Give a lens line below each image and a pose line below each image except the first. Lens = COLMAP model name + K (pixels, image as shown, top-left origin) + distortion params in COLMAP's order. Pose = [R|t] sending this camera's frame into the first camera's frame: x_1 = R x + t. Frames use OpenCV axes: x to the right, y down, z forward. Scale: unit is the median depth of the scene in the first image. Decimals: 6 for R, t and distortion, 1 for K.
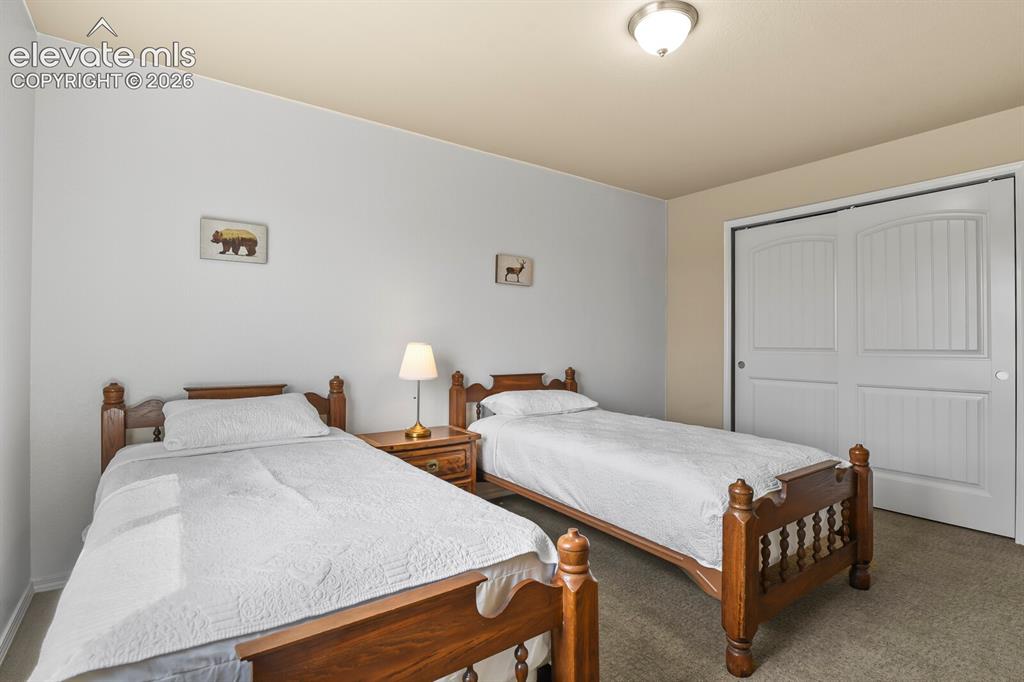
lens RADIAL K [[496.5, 0, 512.0], [0, 496.5, 343.7], [0, 0, 1]] dist [-0.003450, -0.005082]
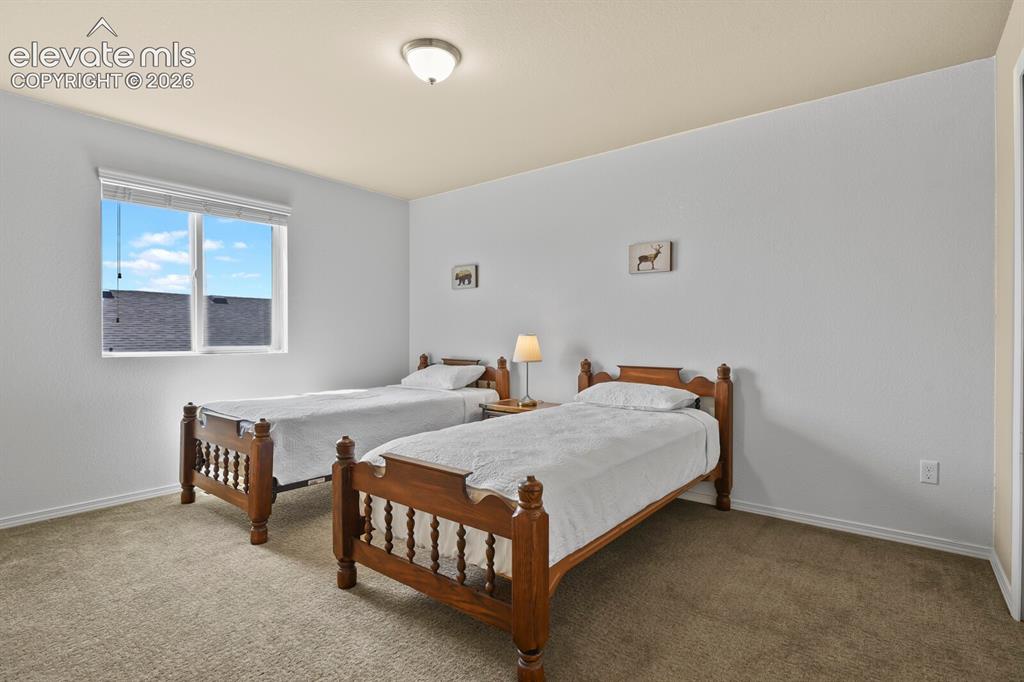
lens RADIAL K [[496.5, 0, 512.9], [0, 496.5, 337.5], [0, 0, 1]] dist [-0.003450, -0.005082]
pose [[0.280784, 0.007024, -0.959745, 0.924357], [0.008531, 0.999915, 0.009814, -0.006339], [0.959733, -0.010944, 0.280700, 0.523049]]
